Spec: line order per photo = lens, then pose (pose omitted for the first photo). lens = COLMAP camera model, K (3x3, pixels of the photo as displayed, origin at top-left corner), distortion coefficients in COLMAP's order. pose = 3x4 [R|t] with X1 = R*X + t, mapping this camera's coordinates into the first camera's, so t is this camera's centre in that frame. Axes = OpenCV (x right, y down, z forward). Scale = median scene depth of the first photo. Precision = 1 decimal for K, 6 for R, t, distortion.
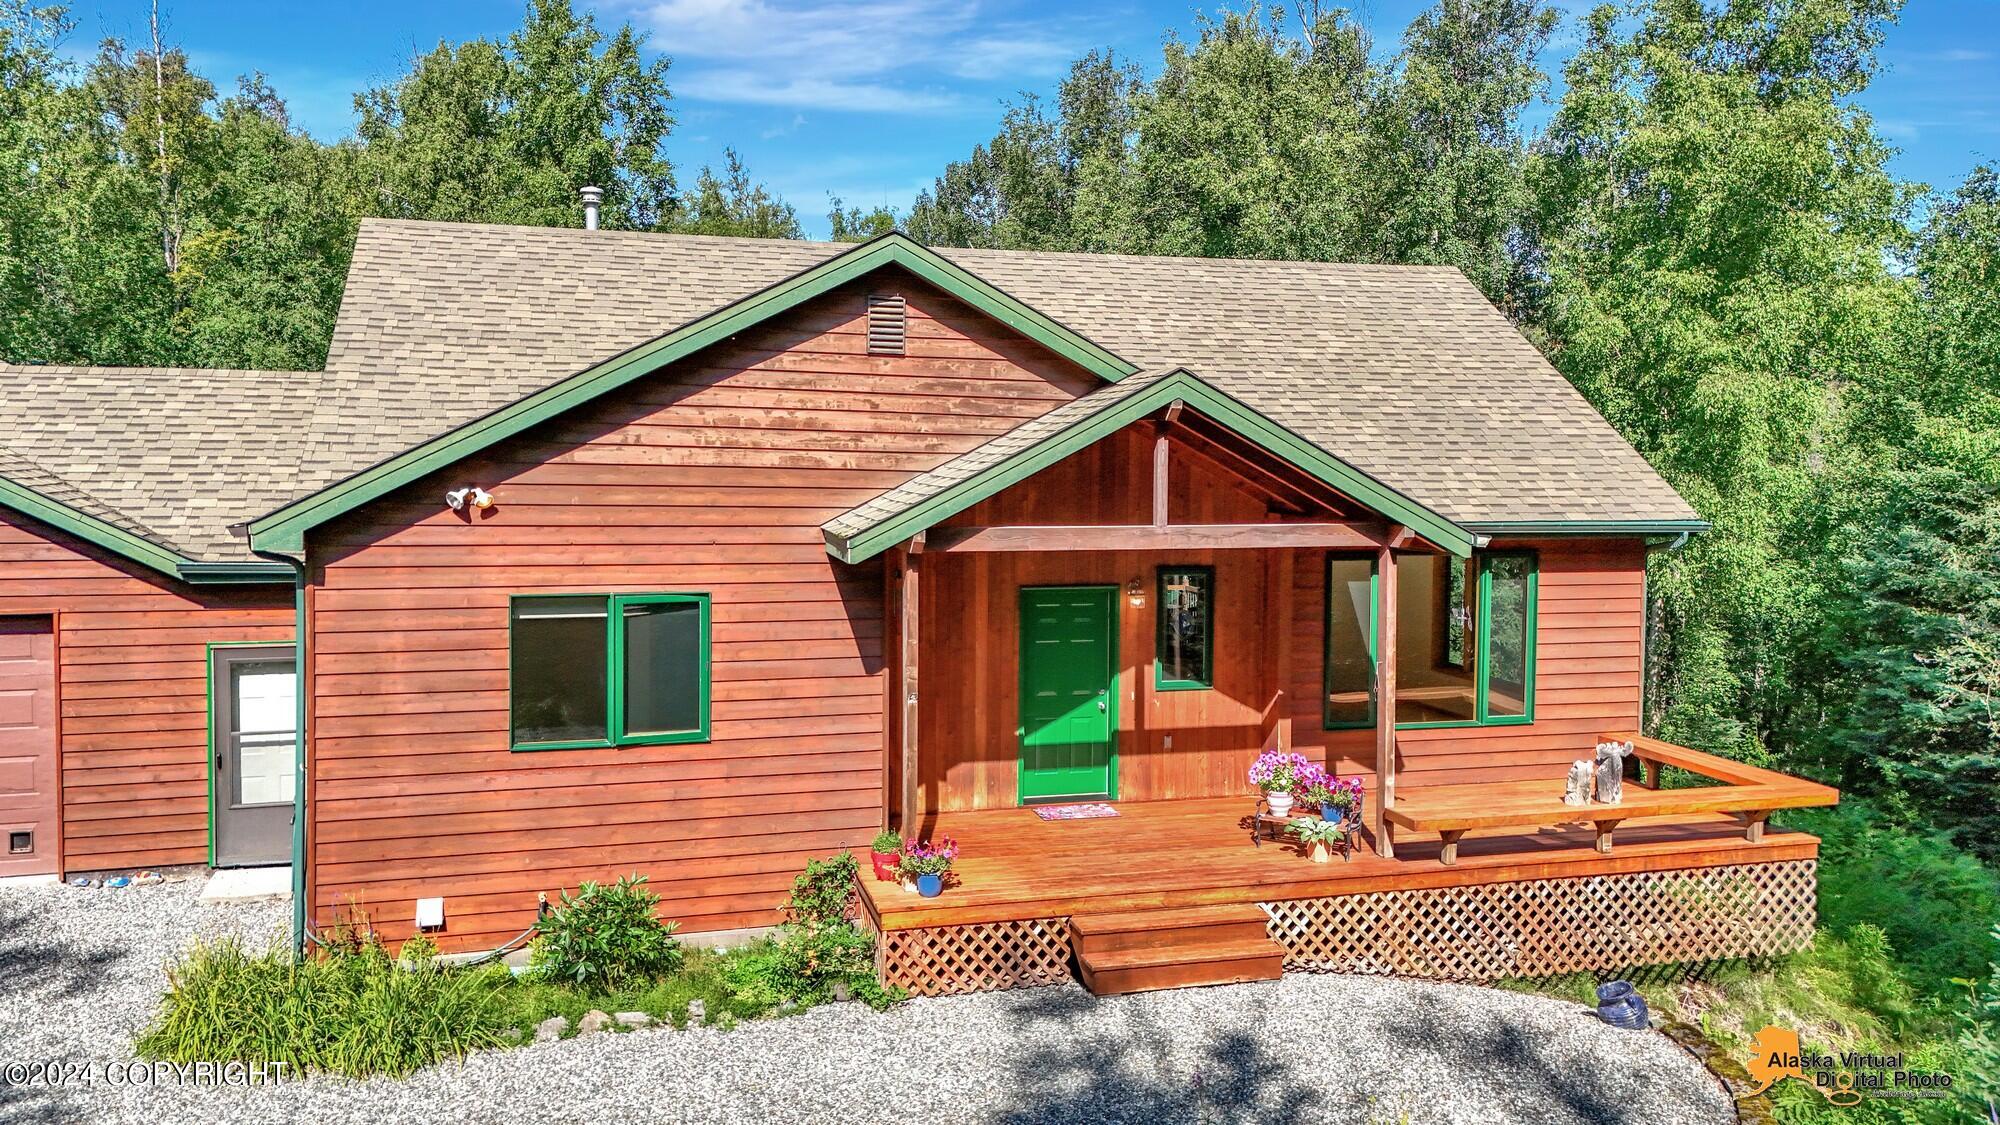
lens RADIAL K [[1499.8, 0, 1000.0], [0, 1499.8, 562.5], [0, 0, 1]] dist [0.100170, -0.121079]
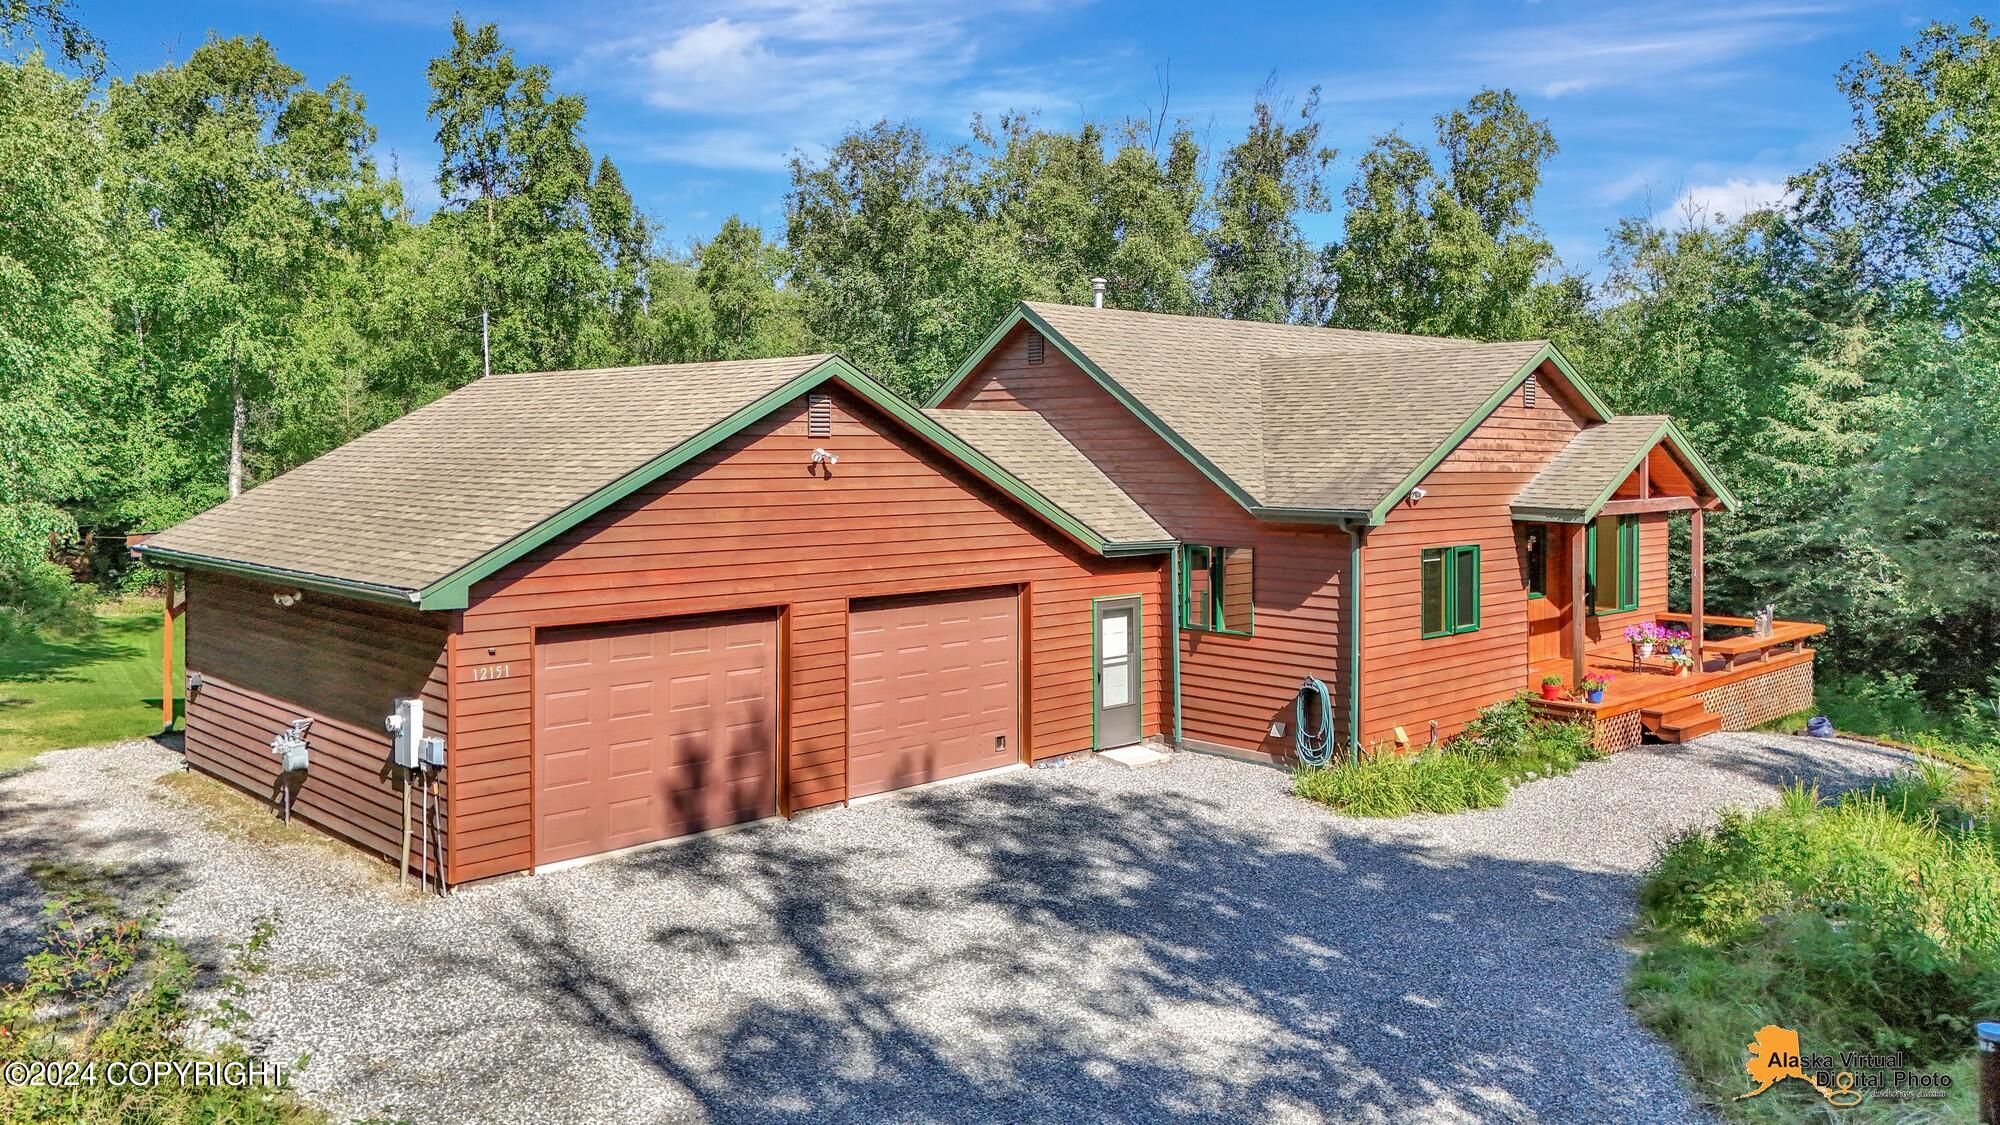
lens RADIAL K [[1499.8, 0, 1000.0], [0, 1499.8, 562.5], [0, 0, 1]] dist [0.100170, -0.121079]
pose [[0.883410, -0.044689, 0.466465, -1.354273], [0.043233, 0.998969, 0.013828, -0.006759], [-0.466602, 0.007951, 0.884431, -0.266068]]
